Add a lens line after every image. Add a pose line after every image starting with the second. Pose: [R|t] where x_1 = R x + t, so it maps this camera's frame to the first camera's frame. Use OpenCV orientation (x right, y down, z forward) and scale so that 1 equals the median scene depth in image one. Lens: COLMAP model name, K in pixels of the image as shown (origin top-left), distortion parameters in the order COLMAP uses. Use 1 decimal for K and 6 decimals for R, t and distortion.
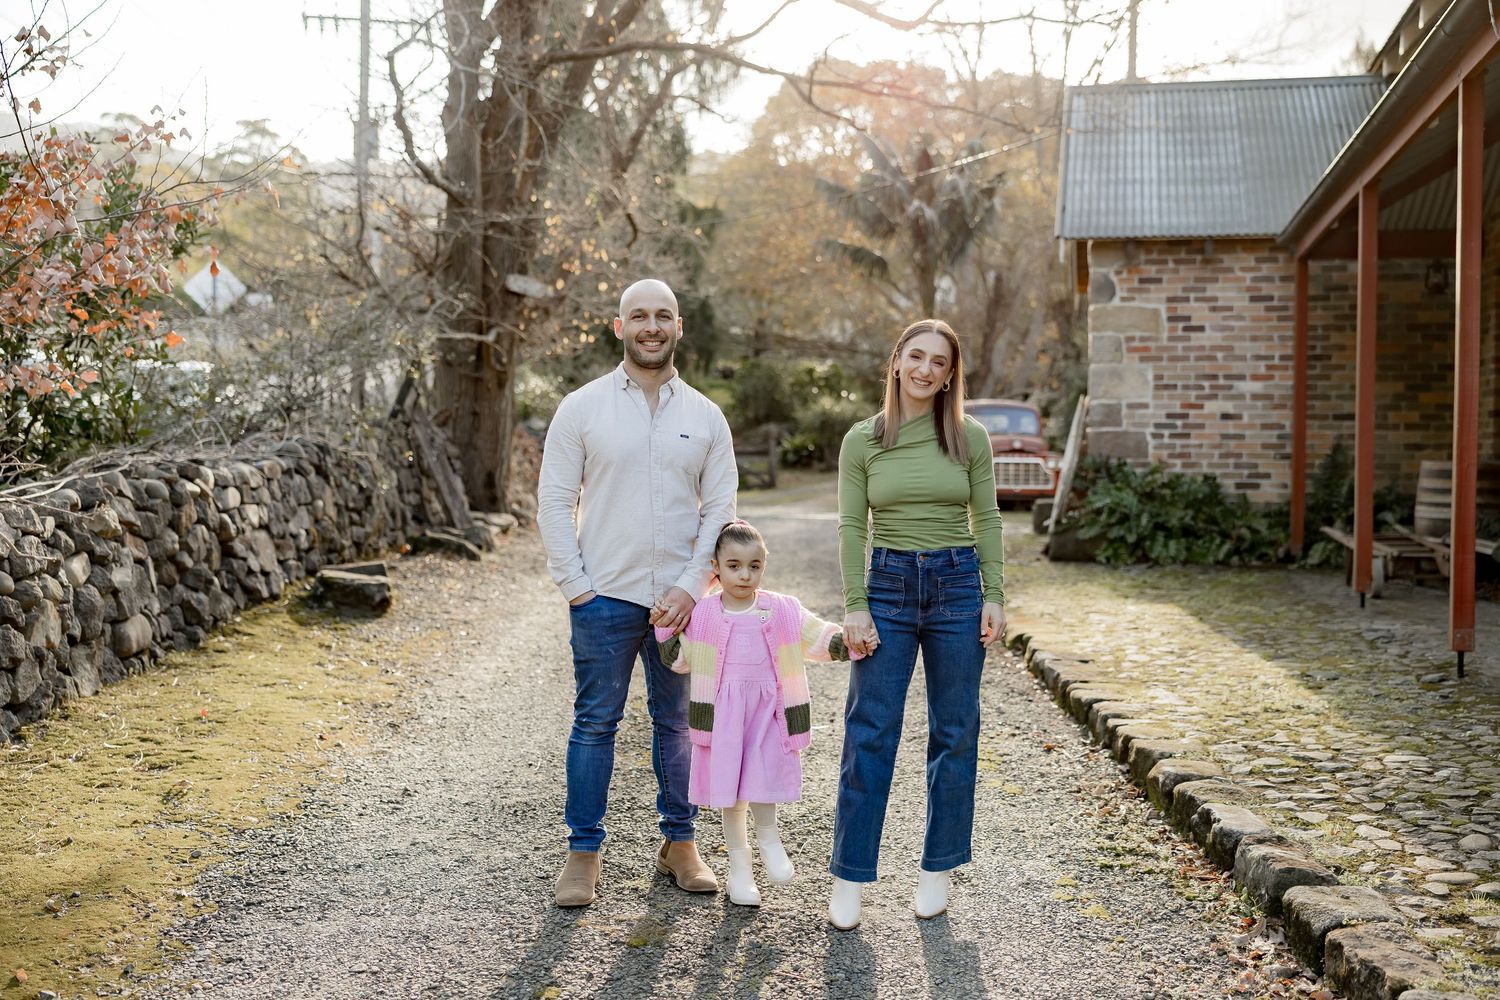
lens RADIAL K [[1787.7, 0, 750.0], [0, 1787.7, 500.0], [0, 0, 1]] dist [-0.051128, -0.018677]
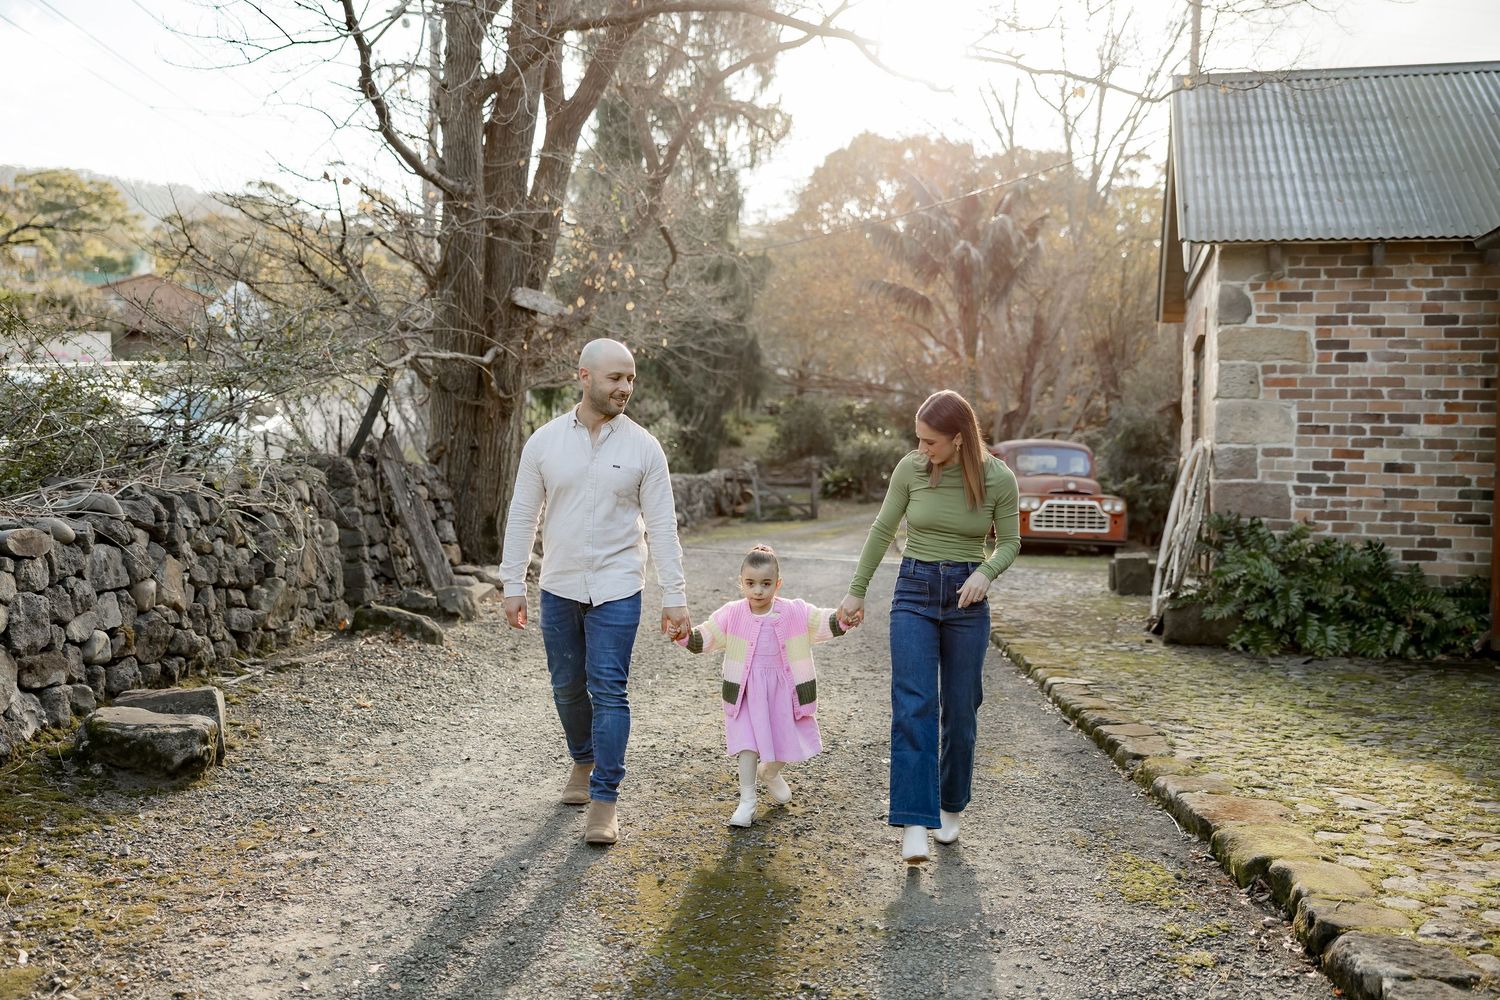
lens RADIAL K [[1479.6, 0, 750.0], [0, 1479.6, 500.0], [0, 0, 1]] dist [-0.003431, -0.000287]
pose [[0.999454, 0.016818, -0.028442, -0.000769], [-0.017115, 0.999801, -0.010227, -0.020649], [0.028264, 0.010708, 0.999543, 0.329554]]
